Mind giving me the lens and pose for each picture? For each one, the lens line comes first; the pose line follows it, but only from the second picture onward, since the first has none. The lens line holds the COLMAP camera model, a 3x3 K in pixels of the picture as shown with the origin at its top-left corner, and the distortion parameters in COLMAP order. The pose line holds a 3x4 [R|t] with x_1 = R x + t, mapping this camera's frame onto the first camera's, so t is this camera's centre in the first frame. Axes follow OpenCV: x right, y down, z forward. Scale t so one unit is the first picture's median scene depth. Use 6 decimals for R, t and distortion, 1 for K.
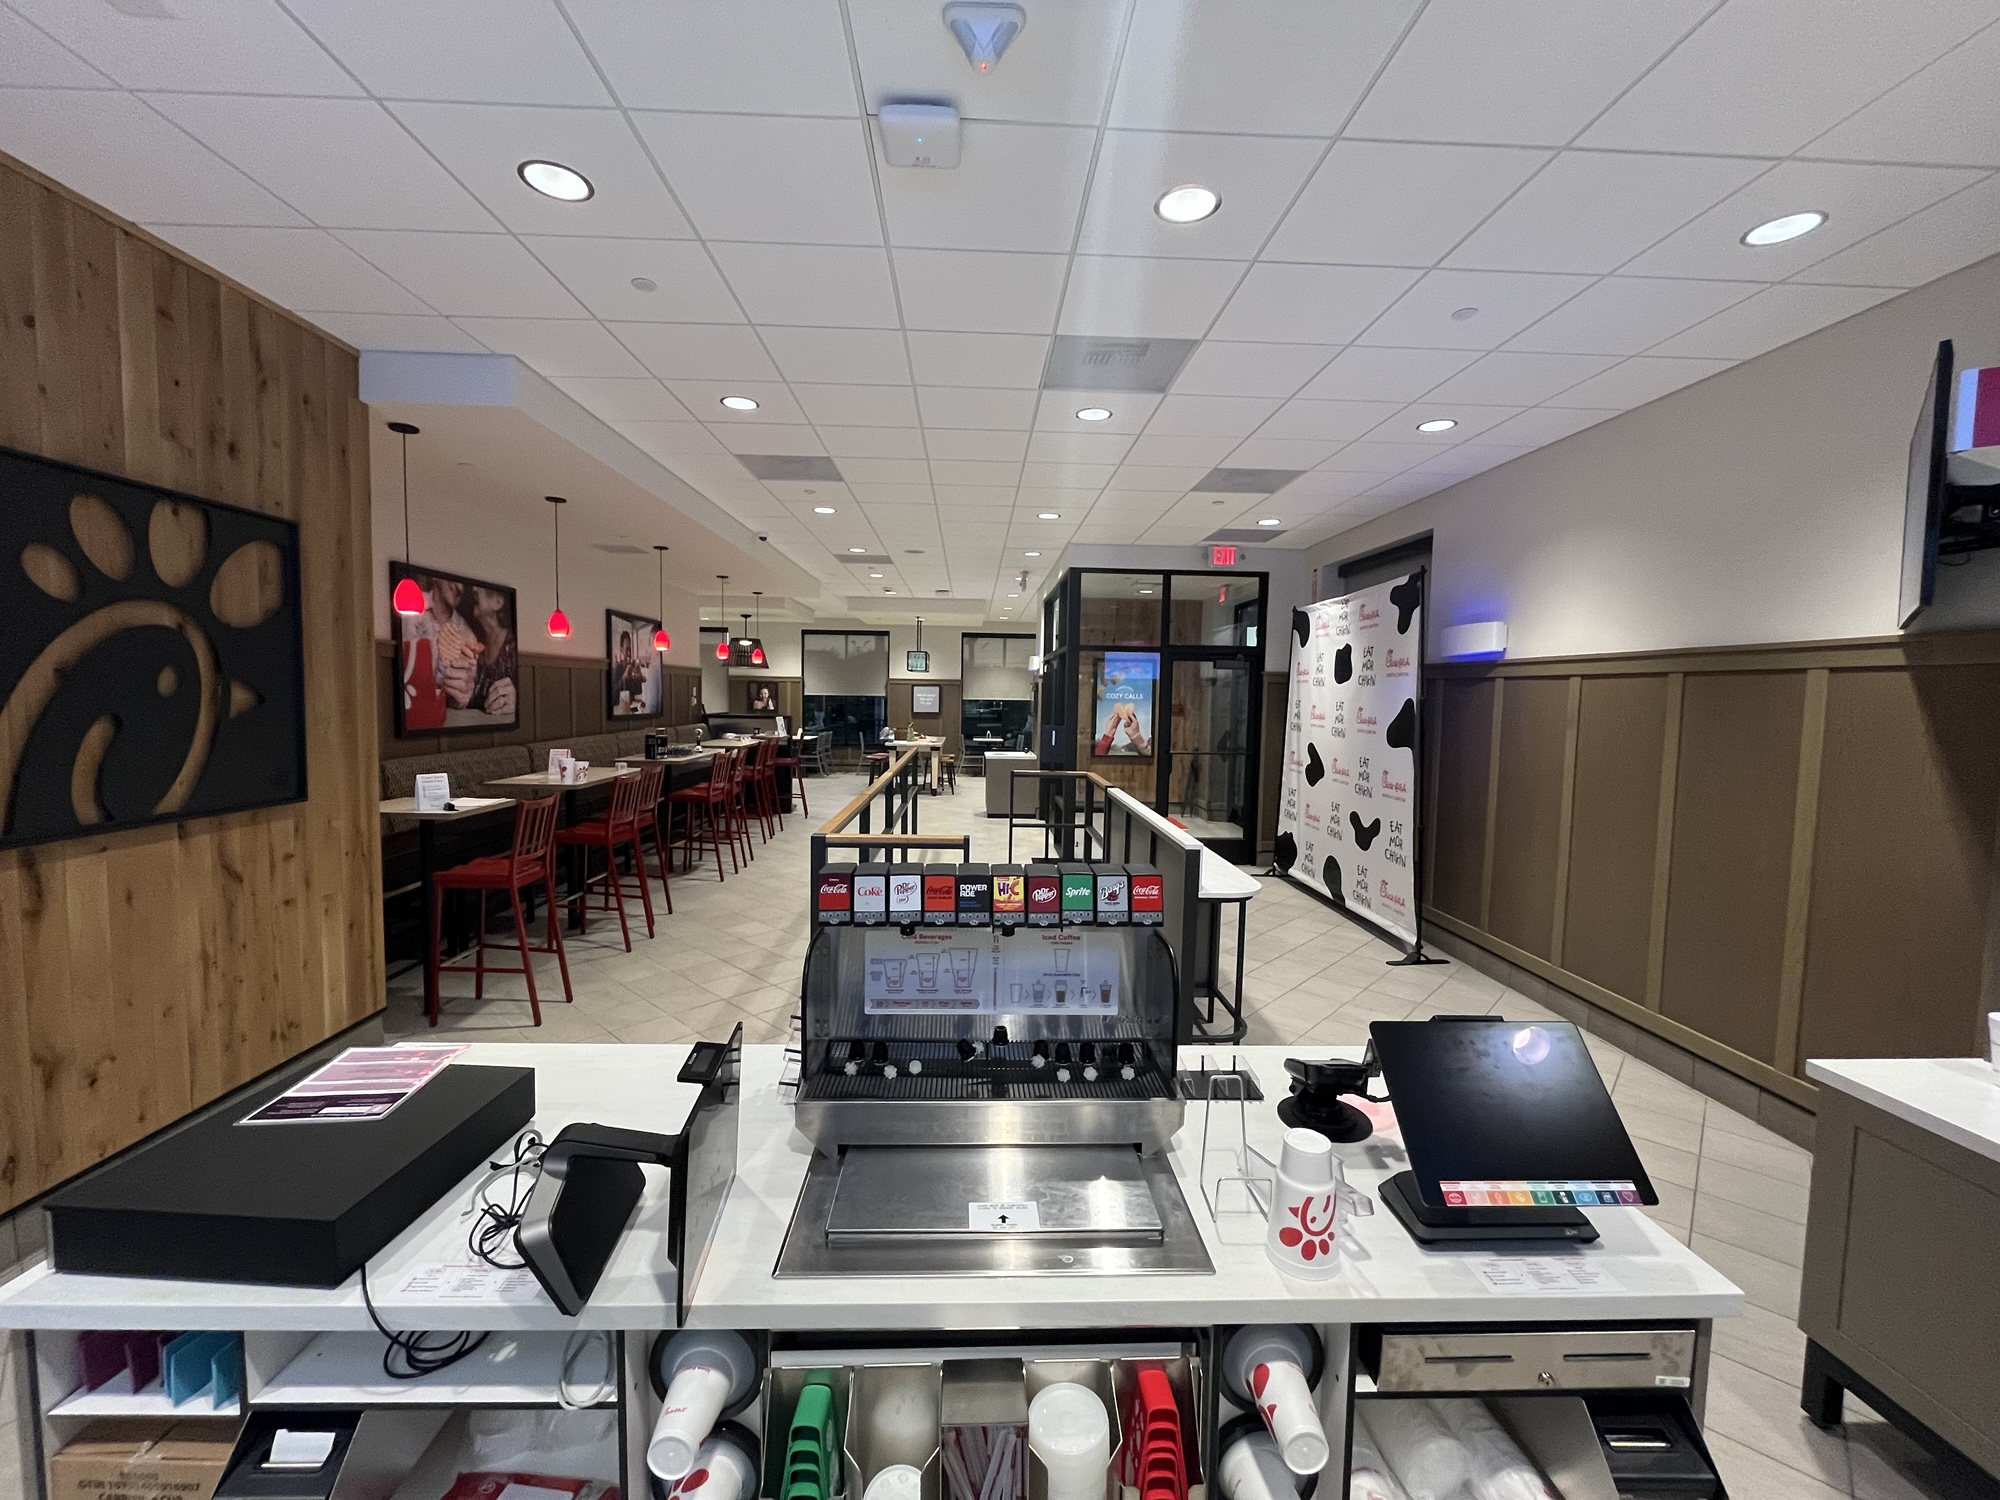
lens RADIAL K [[807.3, 0, 1000.0], [0, 807.3, 750.0], [0, 0, 1]] dist [-0.014448, 0.000077]
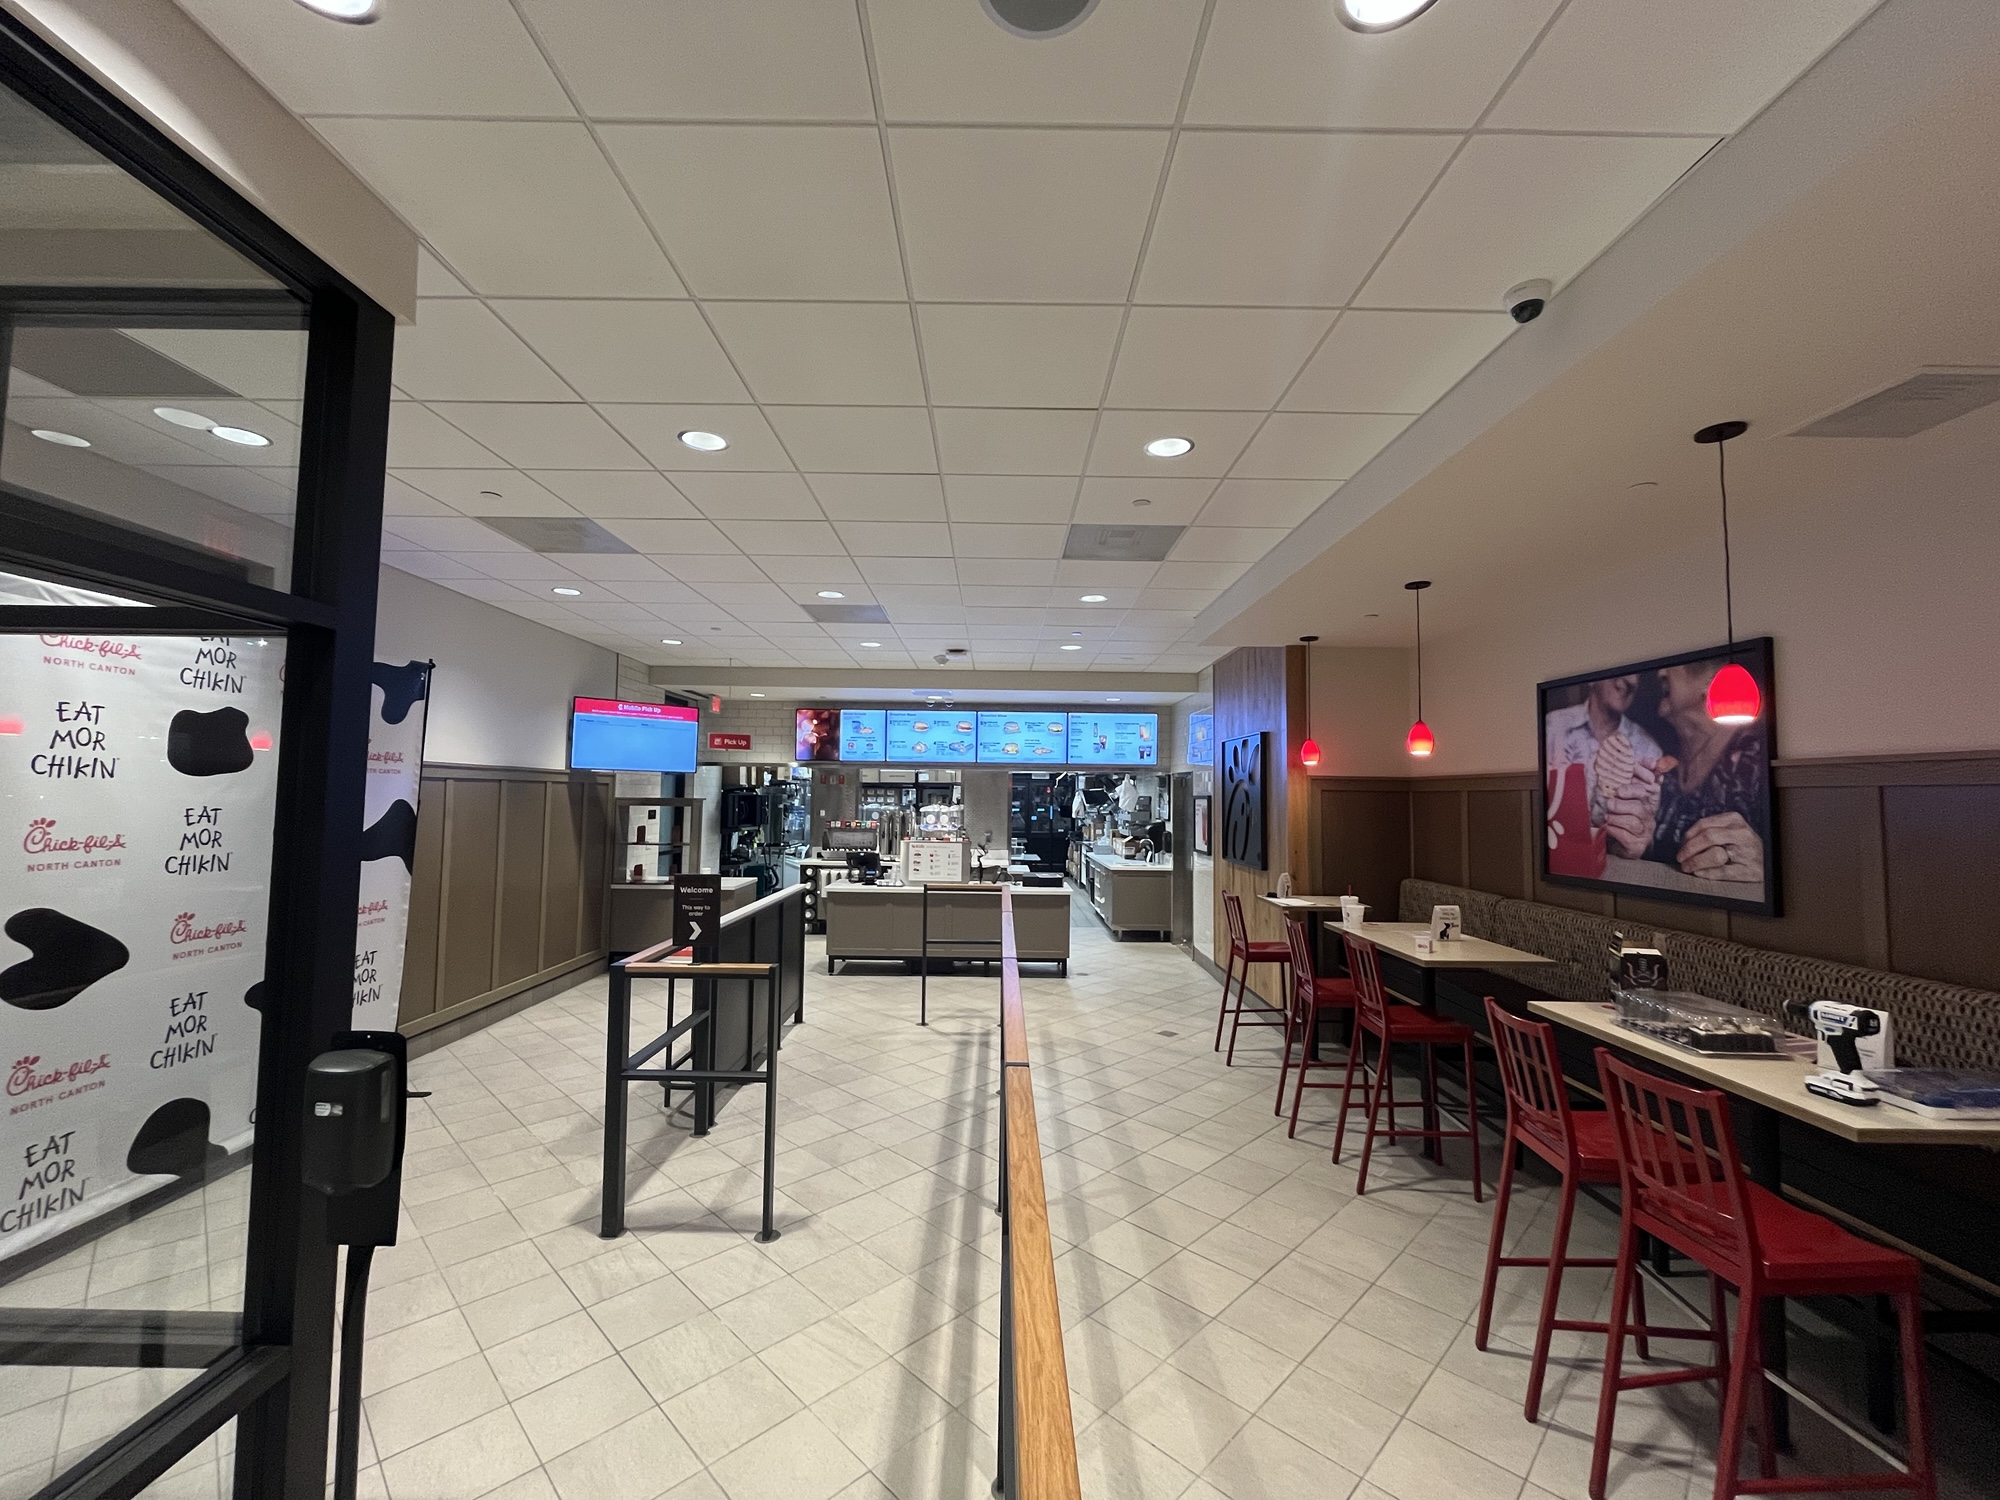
lens RADIAL K [[807.3, 0, 1000.0], [0, 807.3, 750.0], [0, 0, 1]] dist [-0.014448, 0.000077]
pose [[-0.999106, -0.030893, 0.028865, -0.154371], [-0.030508, 0.999441, 0.013702, -0.135305], [-0.029272, 0.012809, -0.999489, 1.681471]]
